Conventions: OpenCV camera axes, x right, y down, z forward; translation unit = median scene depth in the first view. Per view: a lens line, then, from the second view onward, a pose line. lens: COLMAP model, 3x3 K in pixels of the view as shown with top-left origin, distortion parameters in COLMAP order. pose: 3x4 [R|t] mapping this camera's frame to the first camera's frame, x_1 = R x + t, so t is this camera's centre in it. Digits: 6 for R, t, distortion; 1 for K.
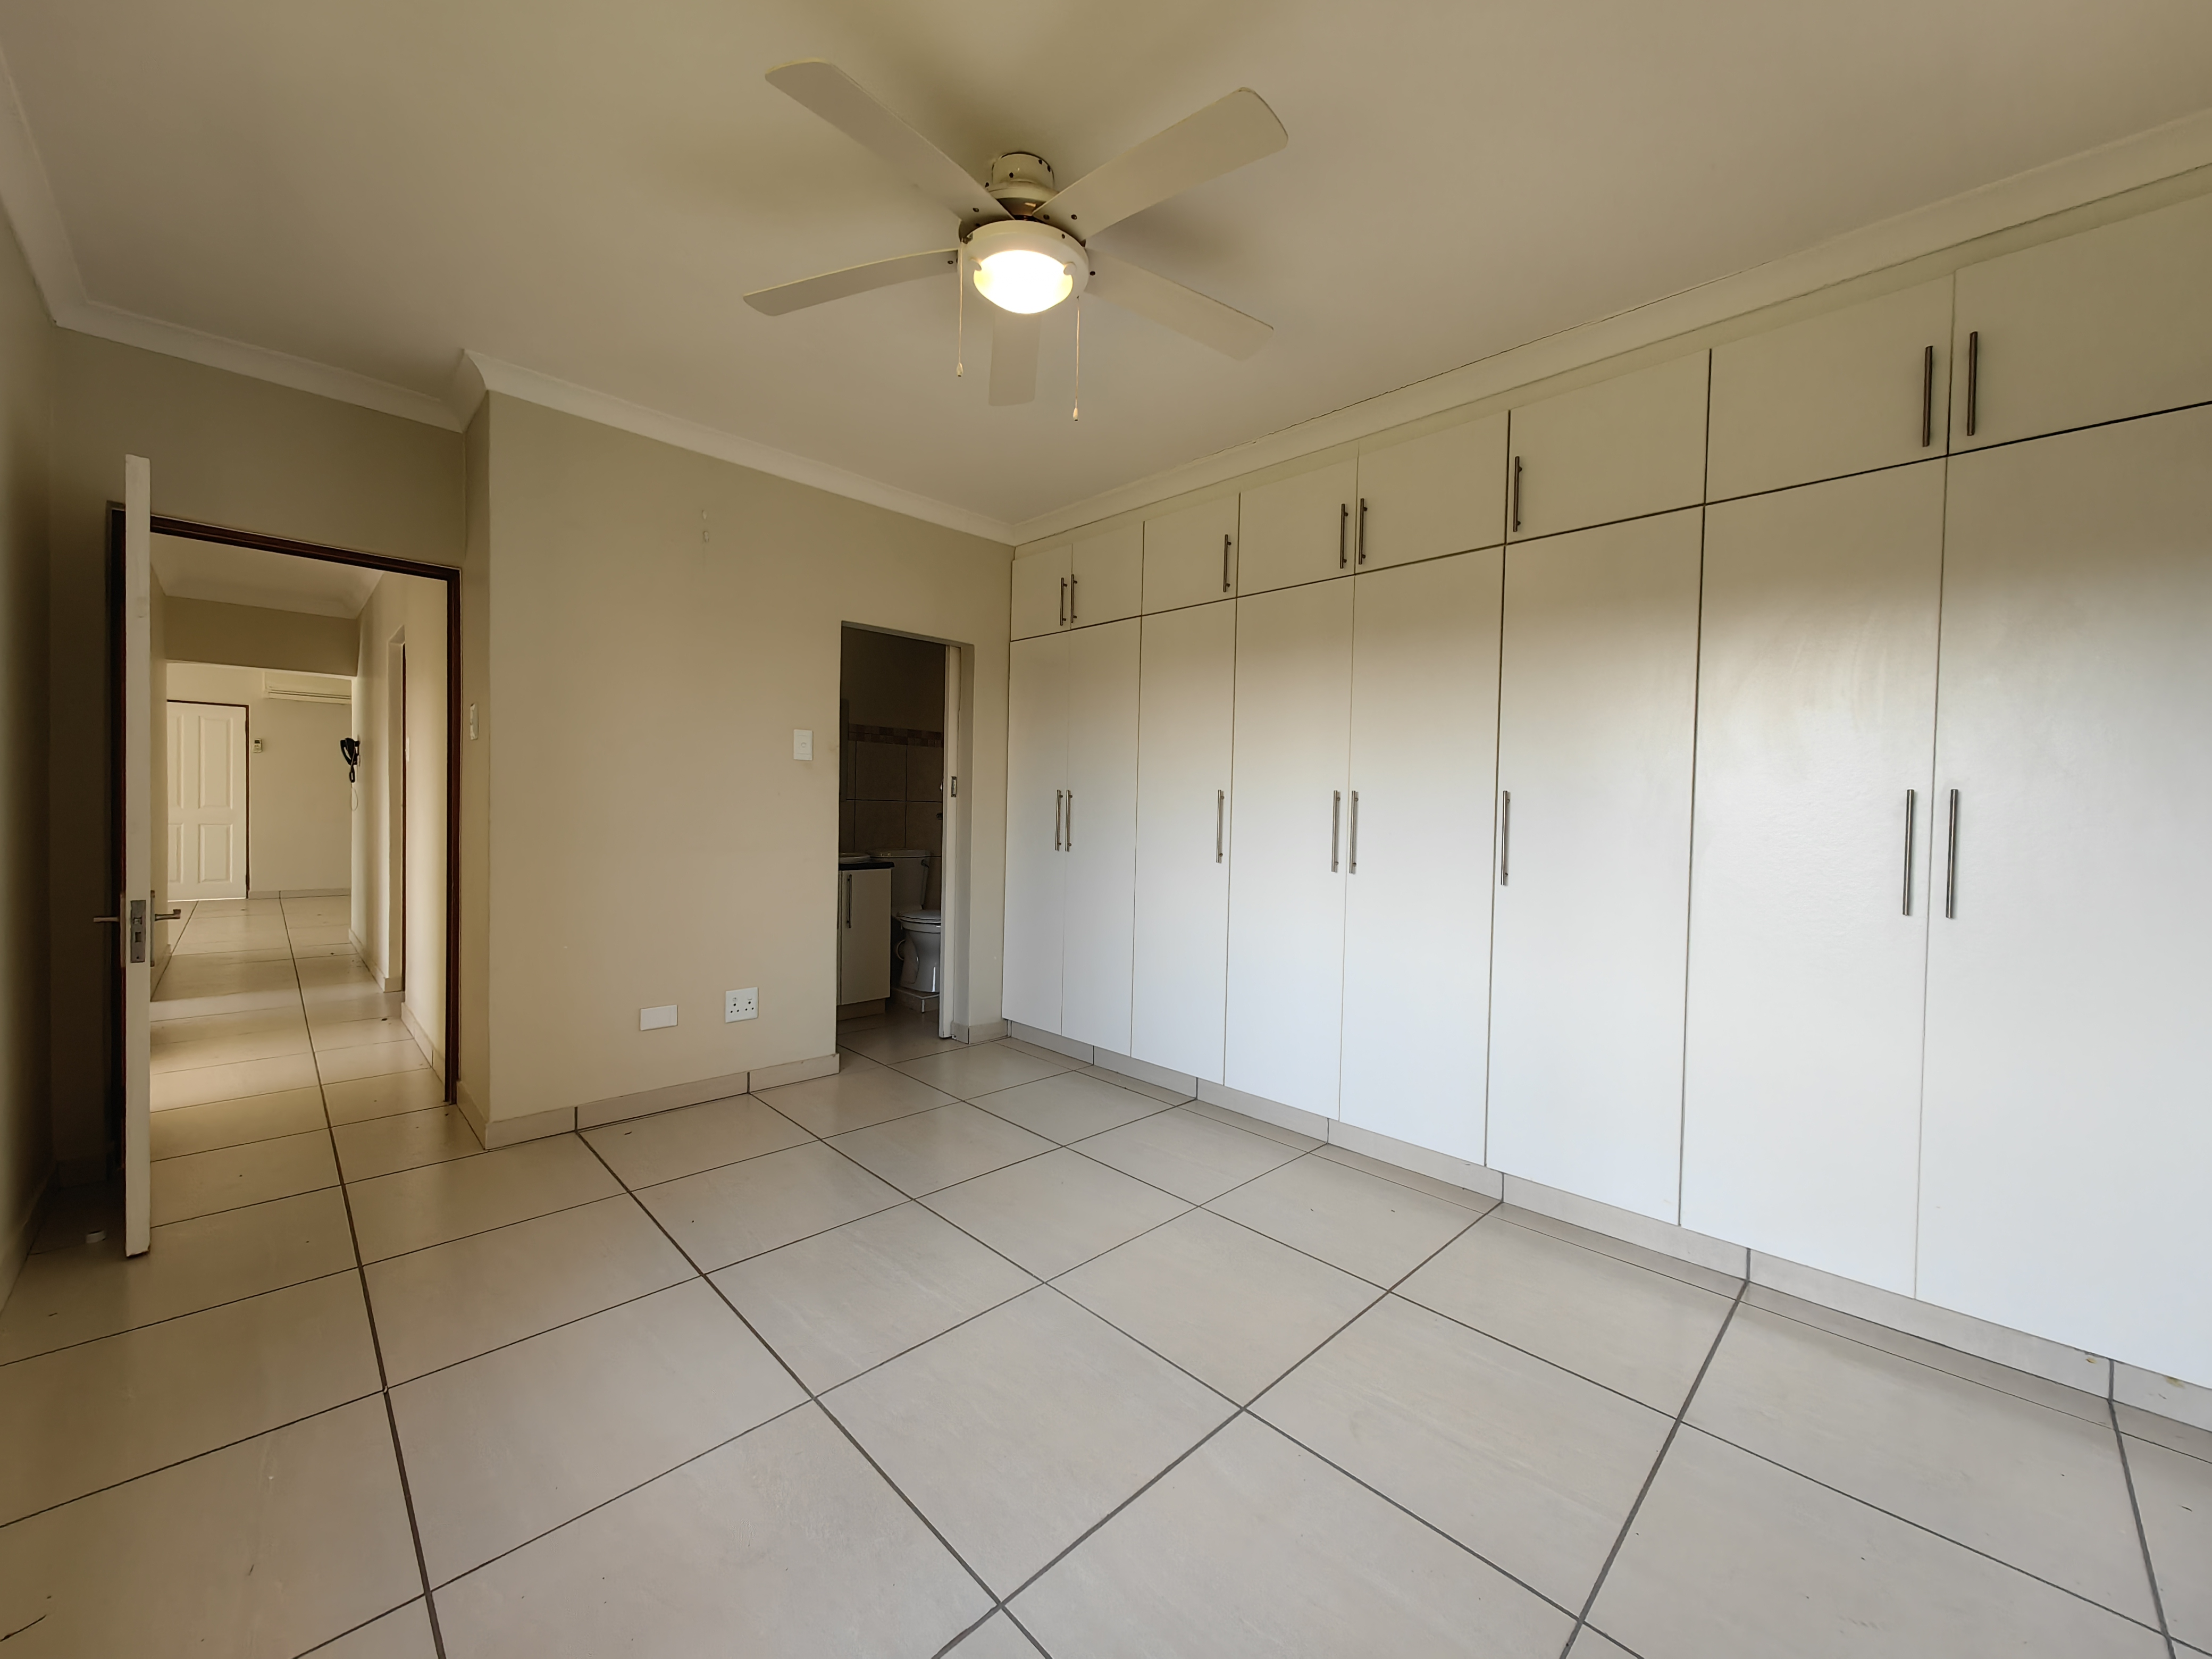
lens RADIAL K [[820.6, 0, 1107.8], [0, 820.6, 838.2], [0, 0, 1]] dist [0.000809, 0.000157]
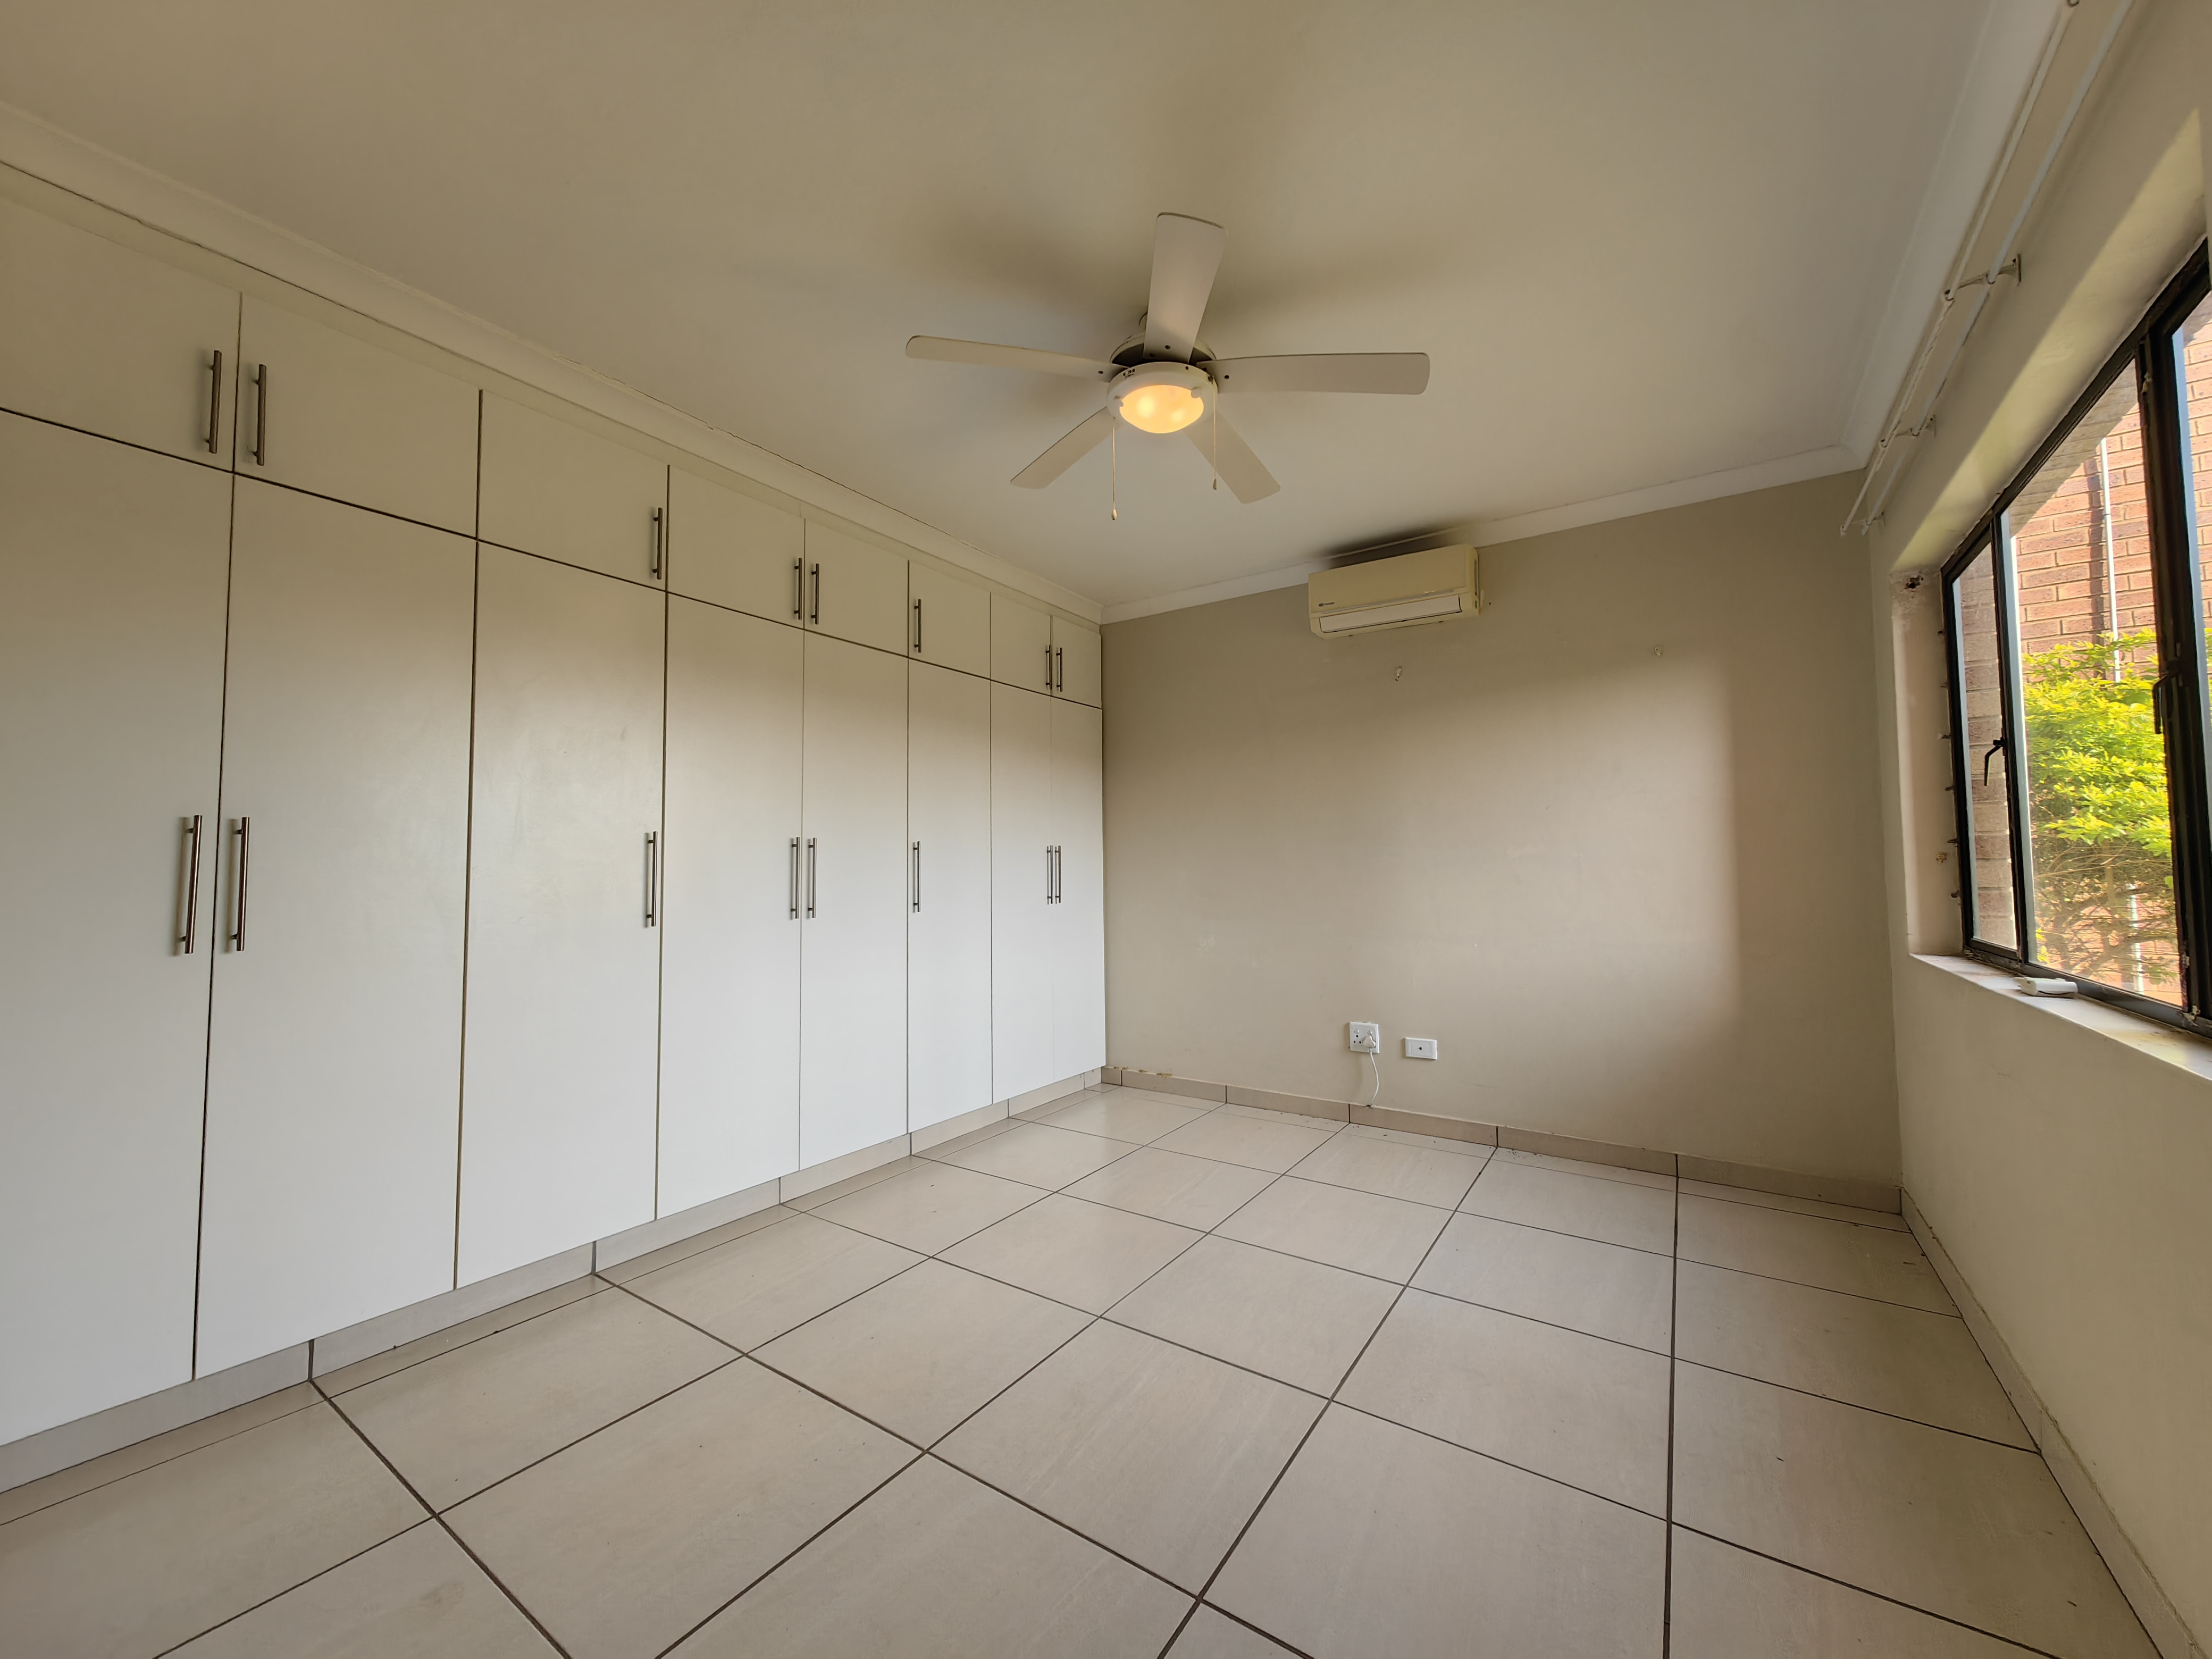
lens RADIAL K [[886.3, 0, 1102.9], [0, 886.3, 822.0], [0, 0, 1]] dist [0.000096, 0.000476]
pose [[-0.209565, 0.022151, 0.977544, -0.864180], [0.021913, 0.999599, -0.017953, -0.050163], [-0.977549, 0.017659, -0.209966, 0.865784]]
